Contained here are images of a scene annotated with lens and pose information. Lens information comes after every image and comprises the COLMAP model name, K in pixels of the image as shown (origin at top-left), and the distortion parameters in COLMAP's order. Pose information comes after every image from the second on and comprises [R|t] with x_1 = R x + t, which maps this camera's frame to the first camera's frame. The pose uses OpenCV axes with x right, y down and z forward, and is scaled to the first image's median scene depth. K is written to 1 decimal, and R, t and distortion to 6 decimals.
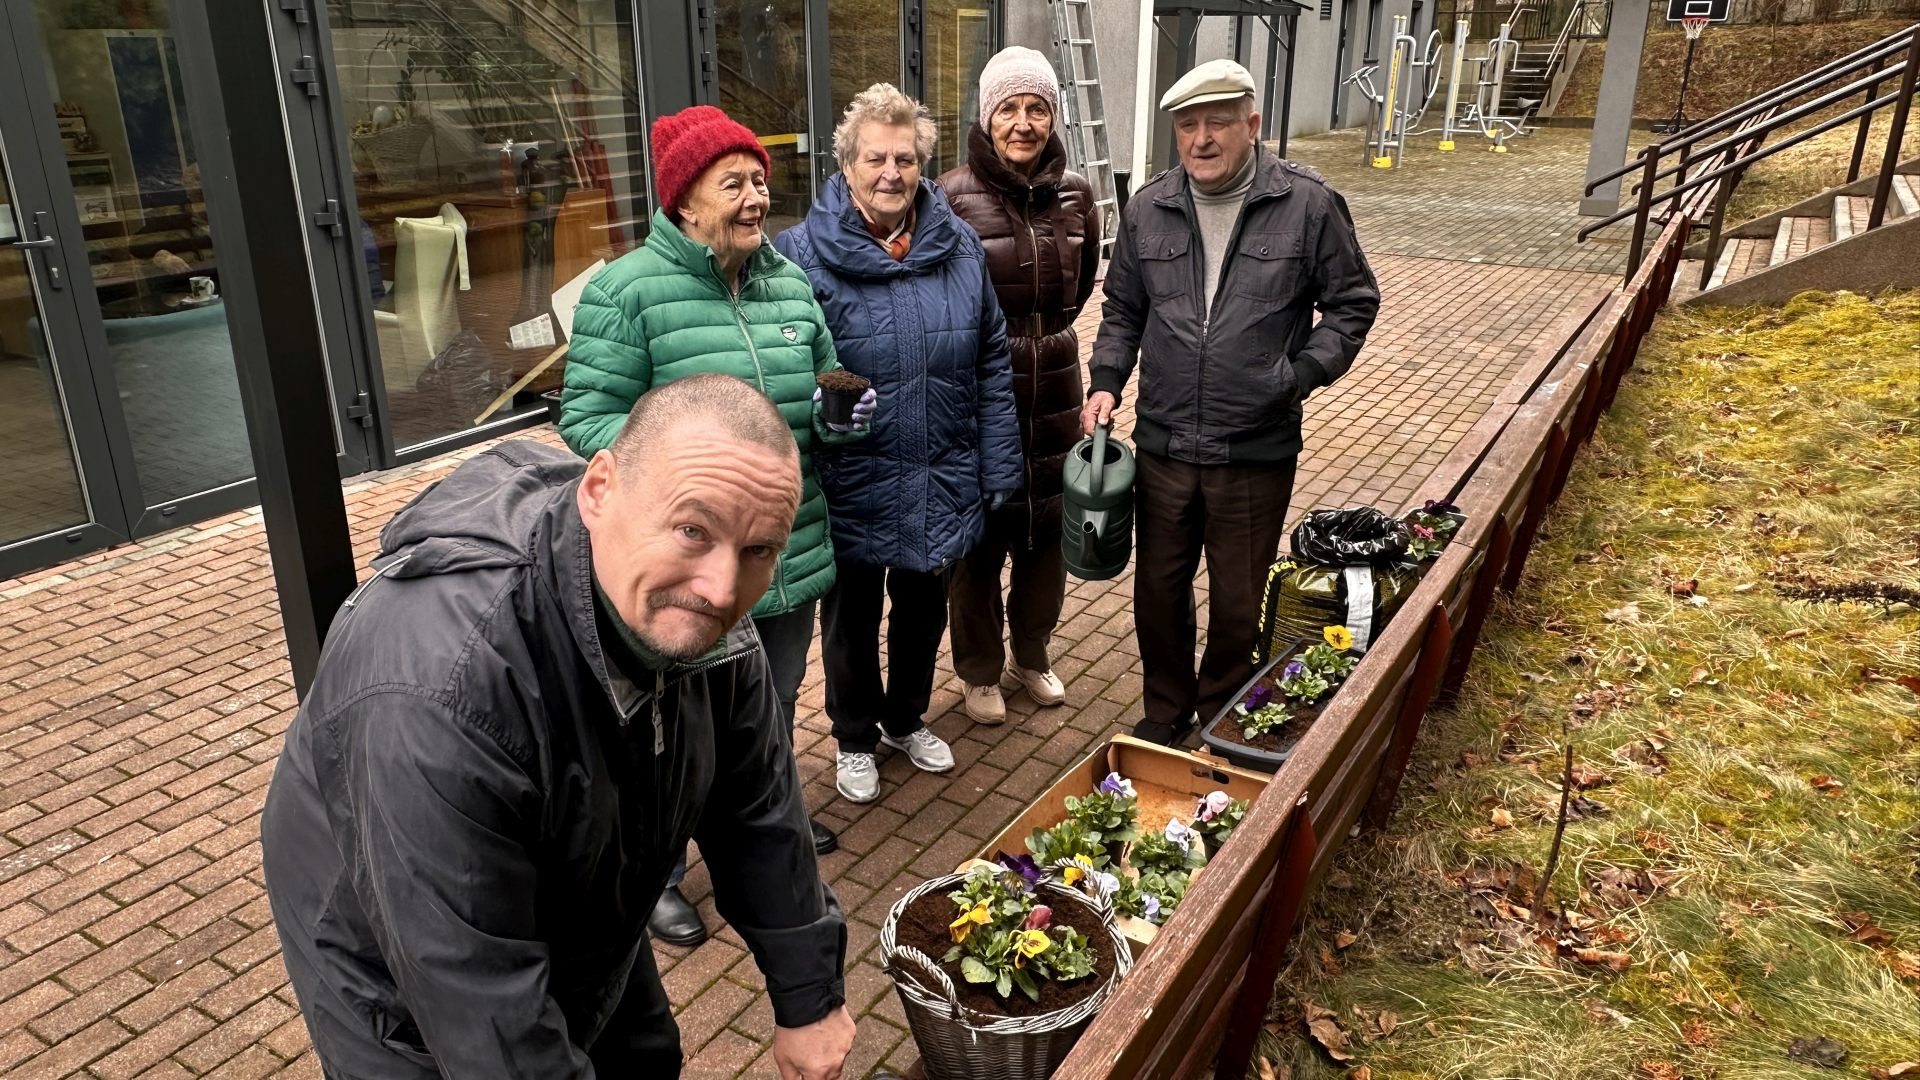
lens RADIAL K [[1328.0, 0, 960.0], [0, 1328.0, 540.0], [0, 0, 1]] dist [-0.005013, -0.000519]
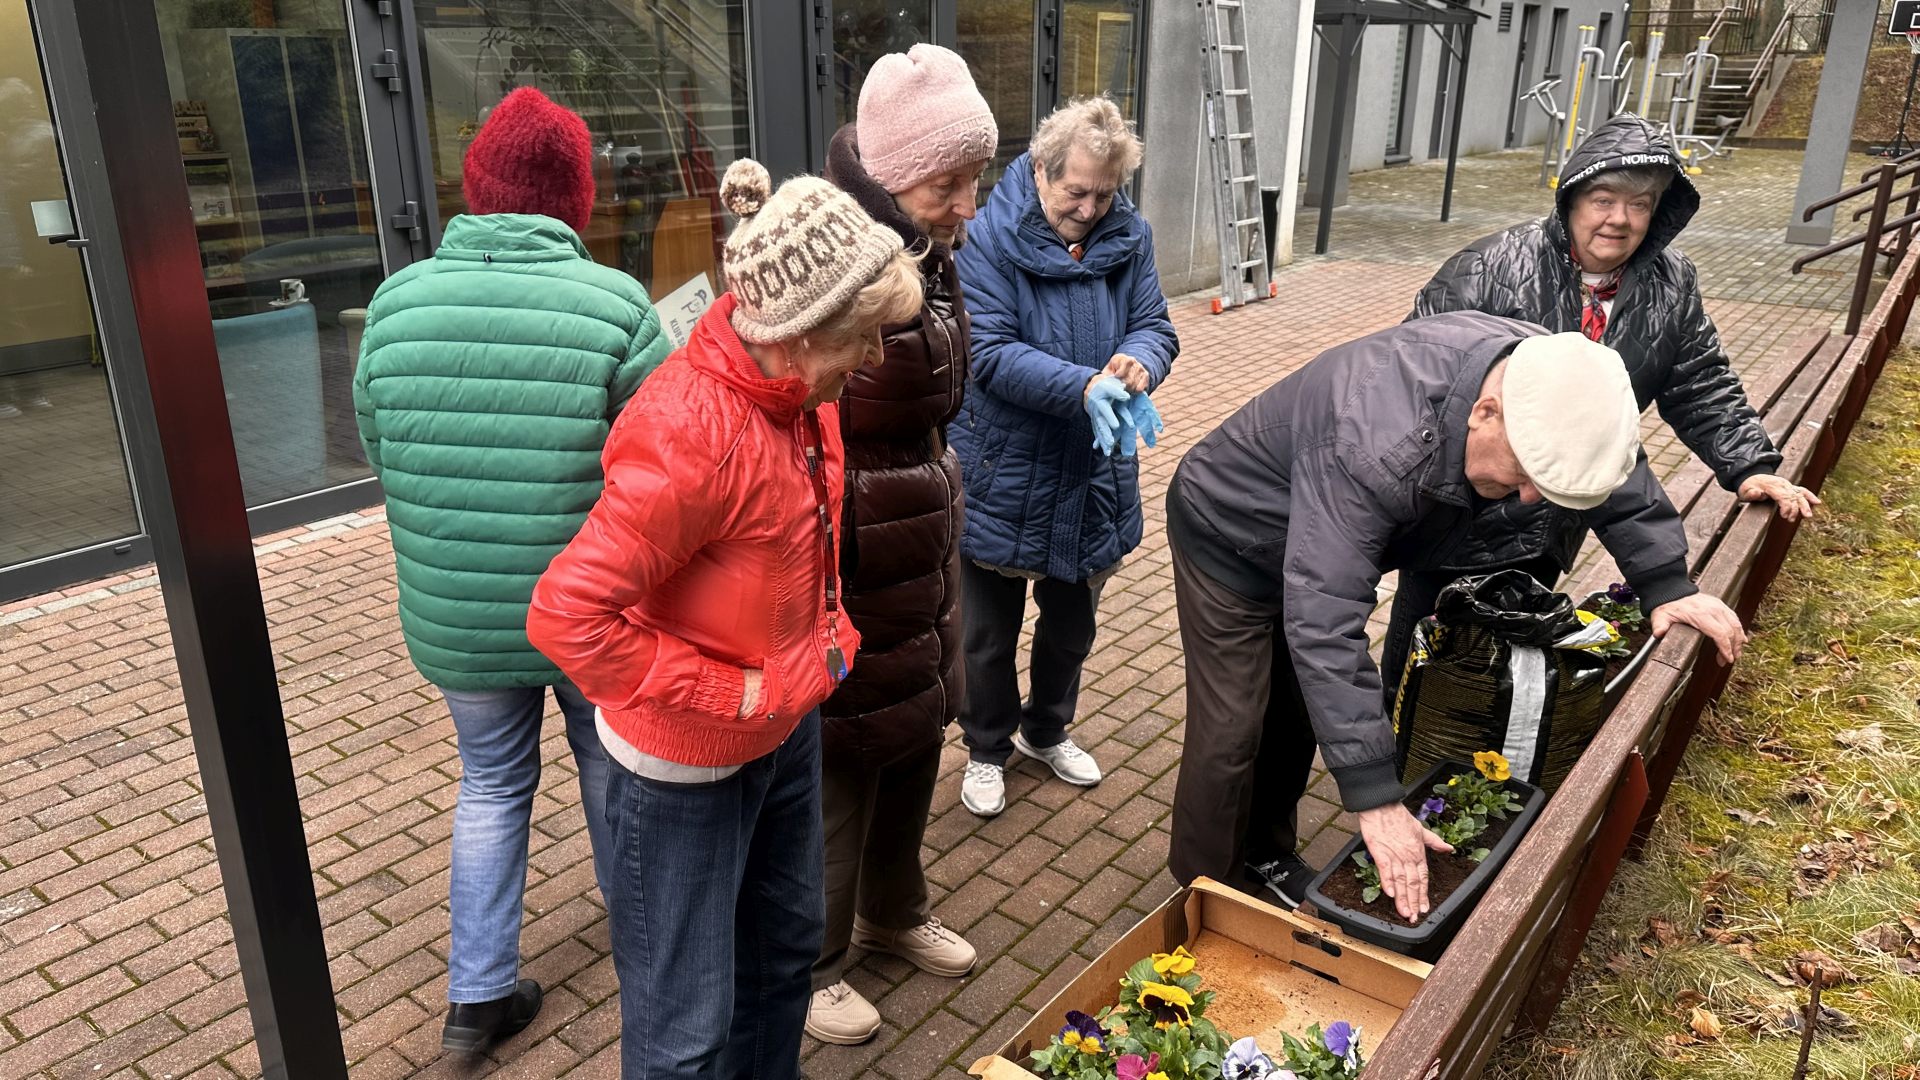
lens RADIAL K [[1328.0, 0, 960.0], [0, 1328.0, 540.0], [0, 0, 1]] dist [0.032725, -0.042992]
pose [[0.993648, 0.041860, -0.104461, 0.024590], [-0.043192, 0.999011, -0.010521, -0.020770], [0.103917, 0.014966, 0.994473, 0.090739]]
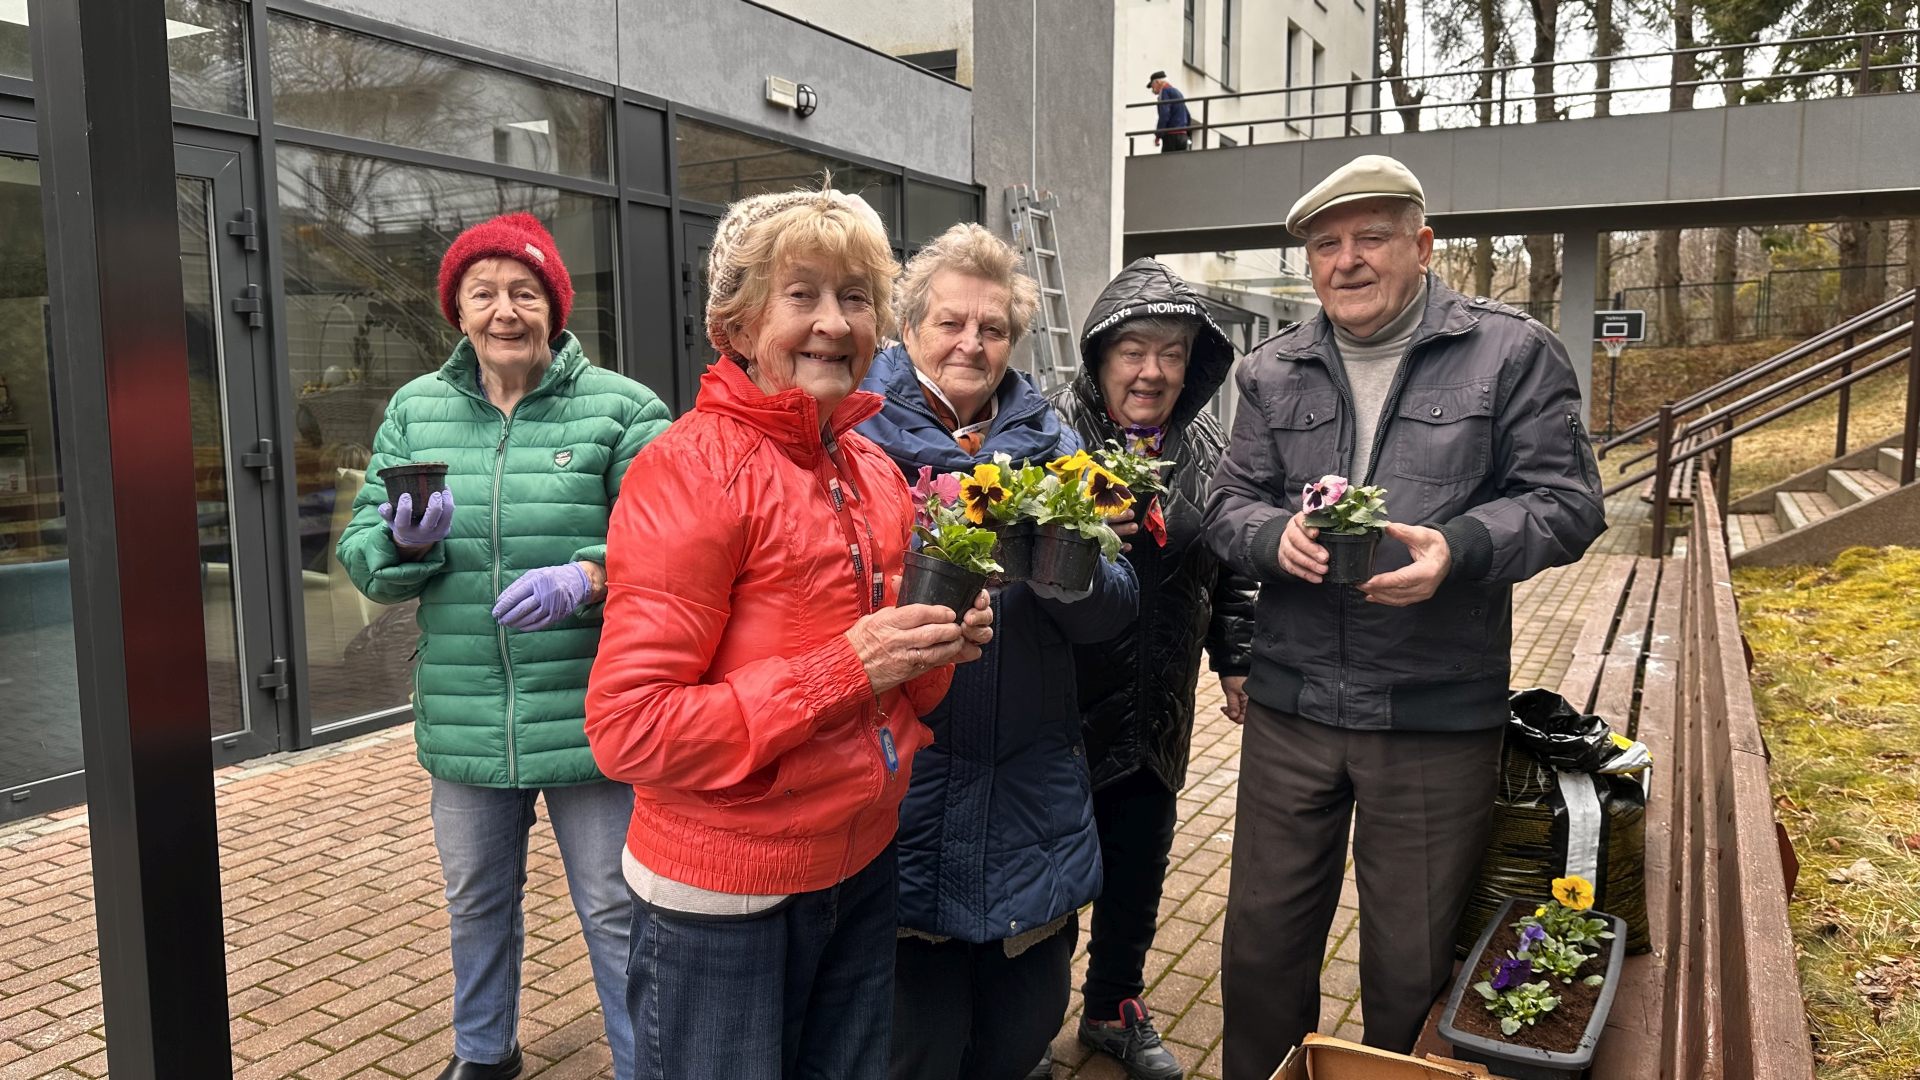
lens RADIAL K [[1333.2, 0, 960.0], [0, 1333.2, 540.0], [0, 0, 1]] dist [0.000796, -0.004385]
pose [[0.999110, -0.008607, 0.041298, -0.045481], [0.018253, 0.970784, -0.239261, 0.028559], [-0.038032, 0.239802, 0.970077, 0.128760]]
